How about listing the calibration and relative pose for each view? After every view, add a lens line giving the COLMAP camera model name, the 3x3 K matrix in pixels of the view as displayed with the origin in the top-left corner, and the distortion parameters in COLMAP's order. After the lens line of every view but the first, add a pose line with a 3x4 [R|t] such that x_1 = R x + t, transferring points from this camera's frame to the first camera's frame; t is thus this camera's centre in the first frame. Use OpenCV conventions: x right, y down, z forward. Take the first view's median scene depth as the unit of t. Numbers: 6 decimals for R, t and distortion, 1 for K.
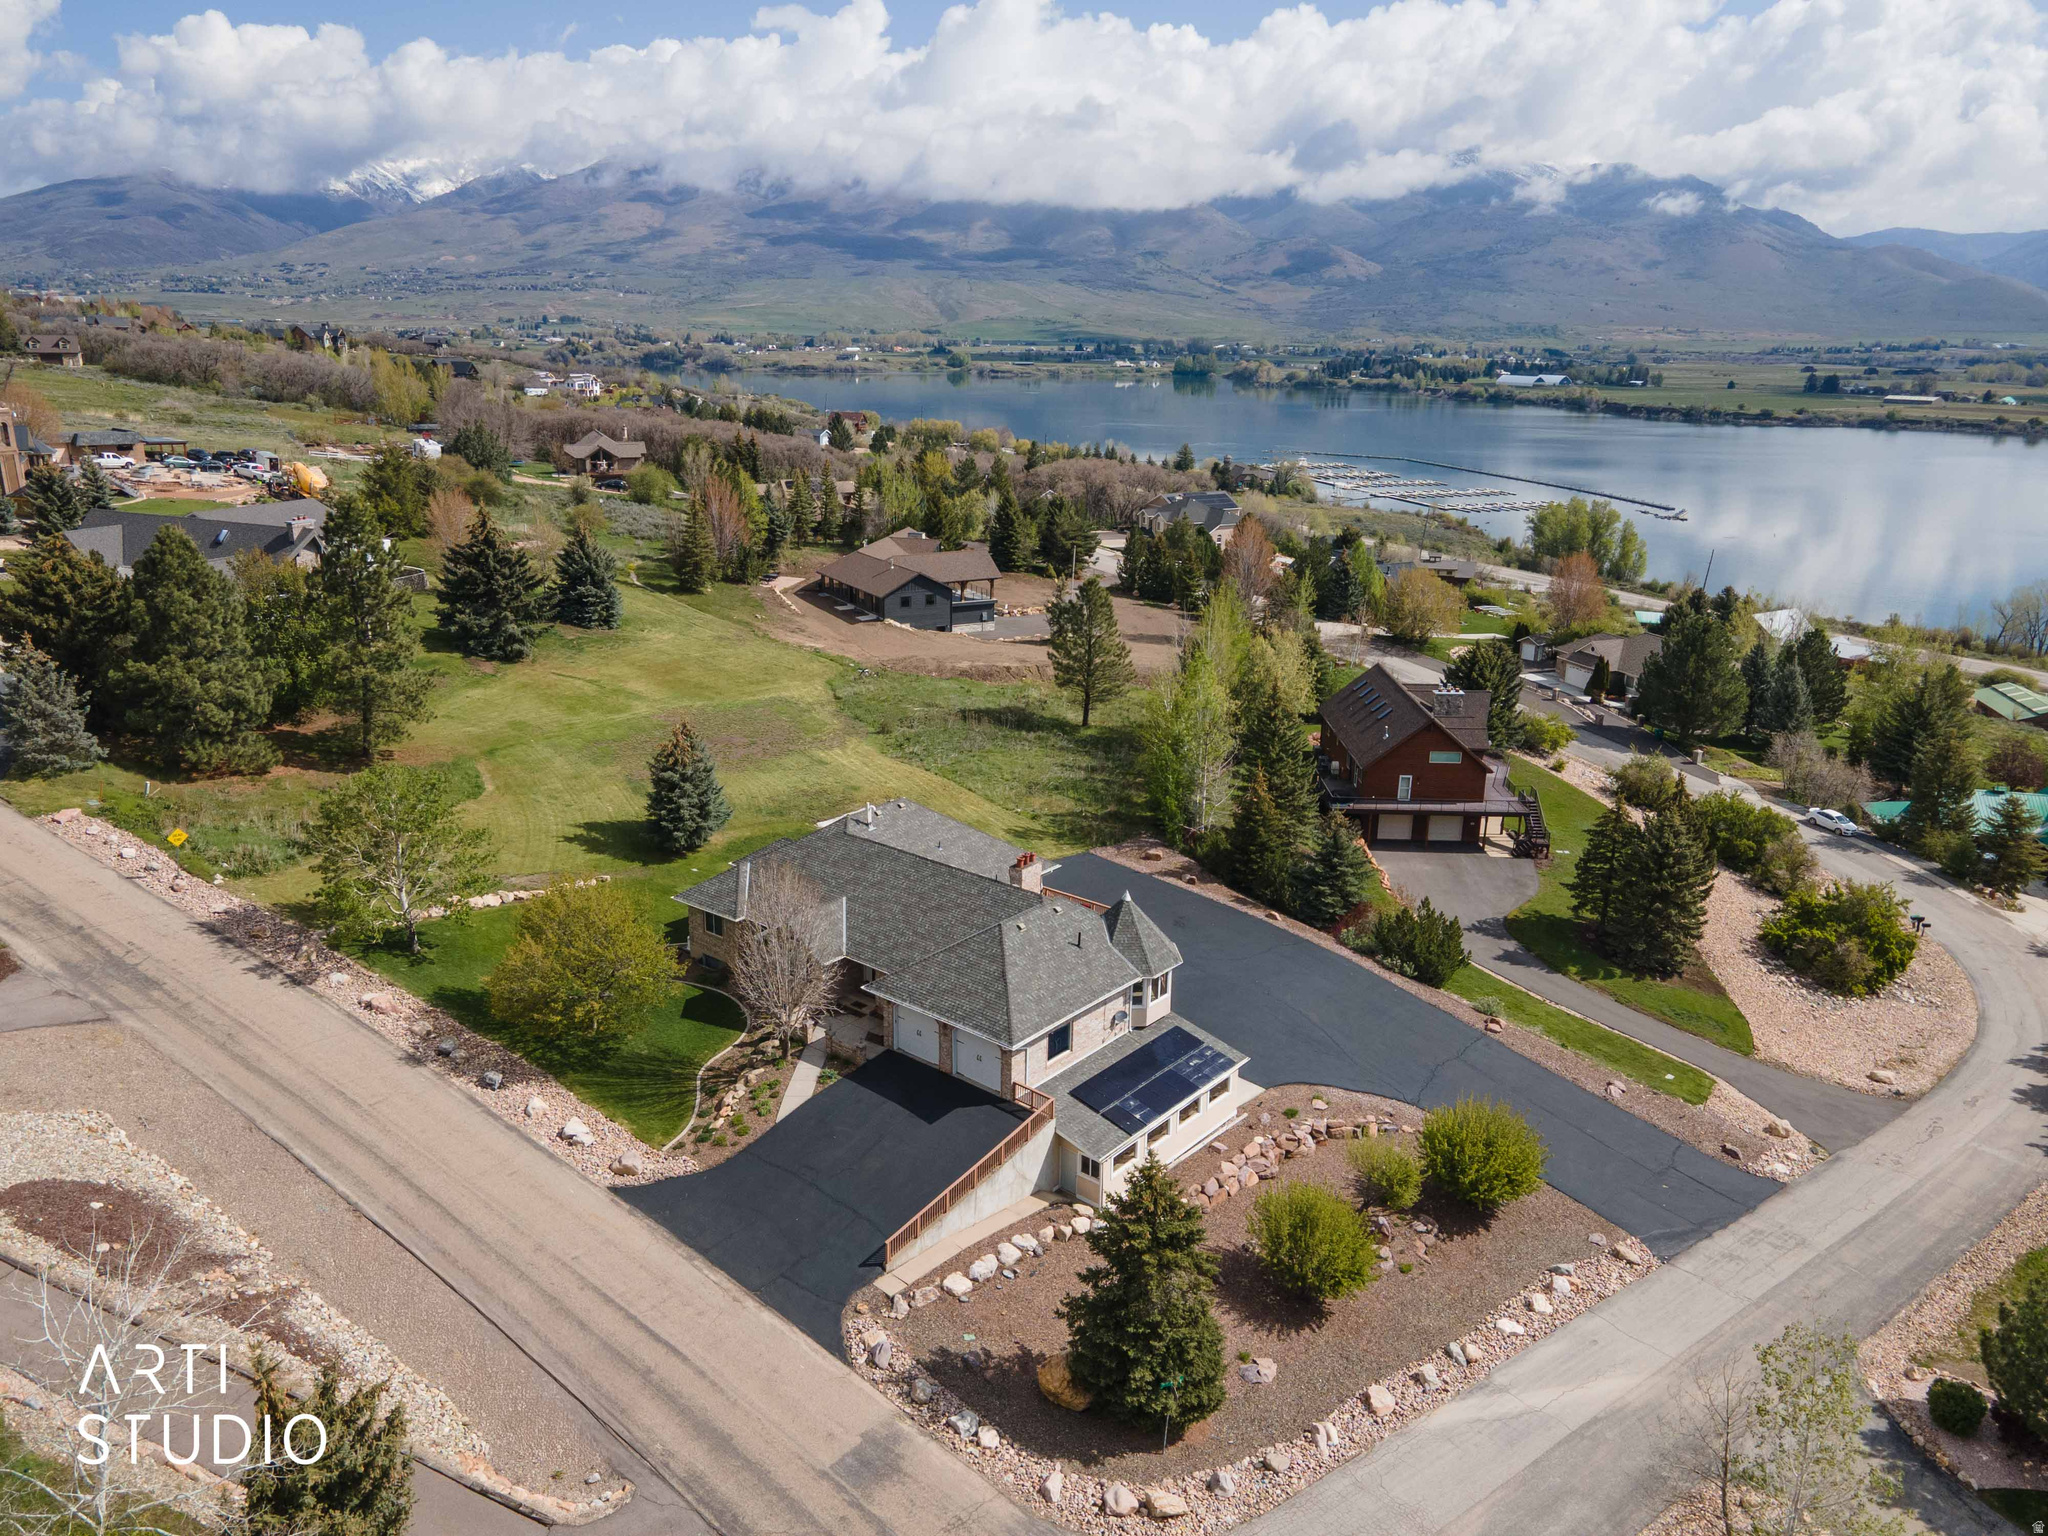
lens RADIAL K [[1485.9, 0, 1010.0], [0, 1485.9, 770.0], [0, 0, 1]] dist [0.041850, 0.011568]
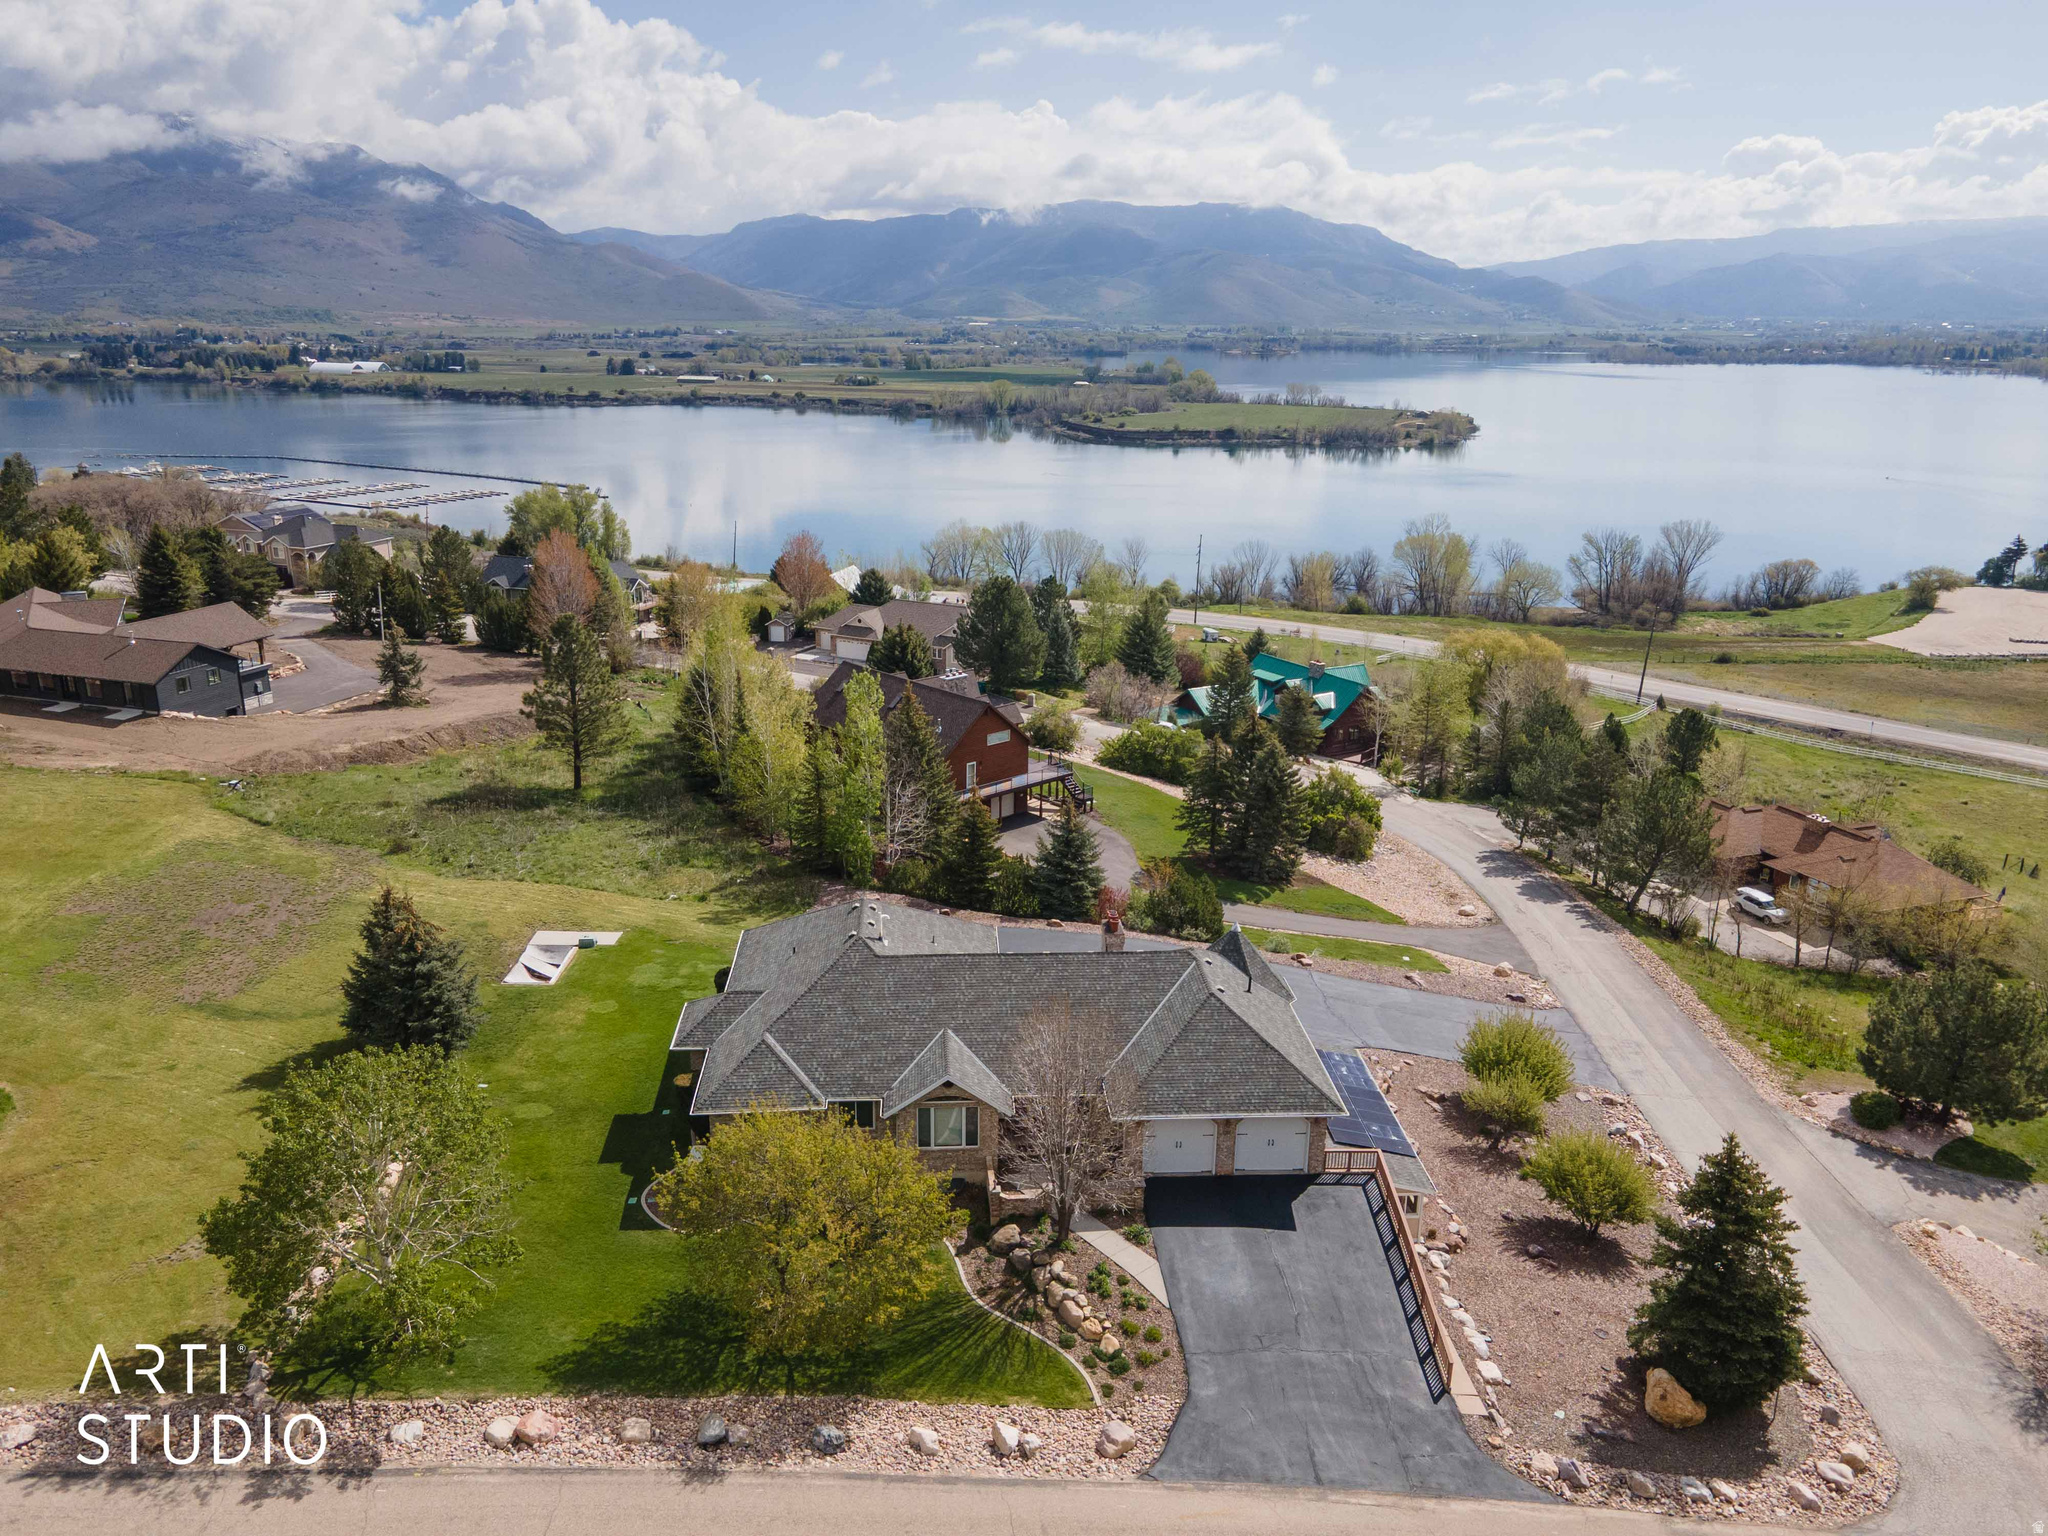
lens RADIAL K [[1494.1, 0, 1006.2], [0, 1494.1, 768.0], [0, 0, 1]] dist [0.012558, 0.062110]
pose [[0.729505, -0.207555, 0.651724, -0.430254], [0.202828, 0.975633, 0.083676, -0.083807], [-0.653210, 0.071146, 0.753827, 0.265850]]
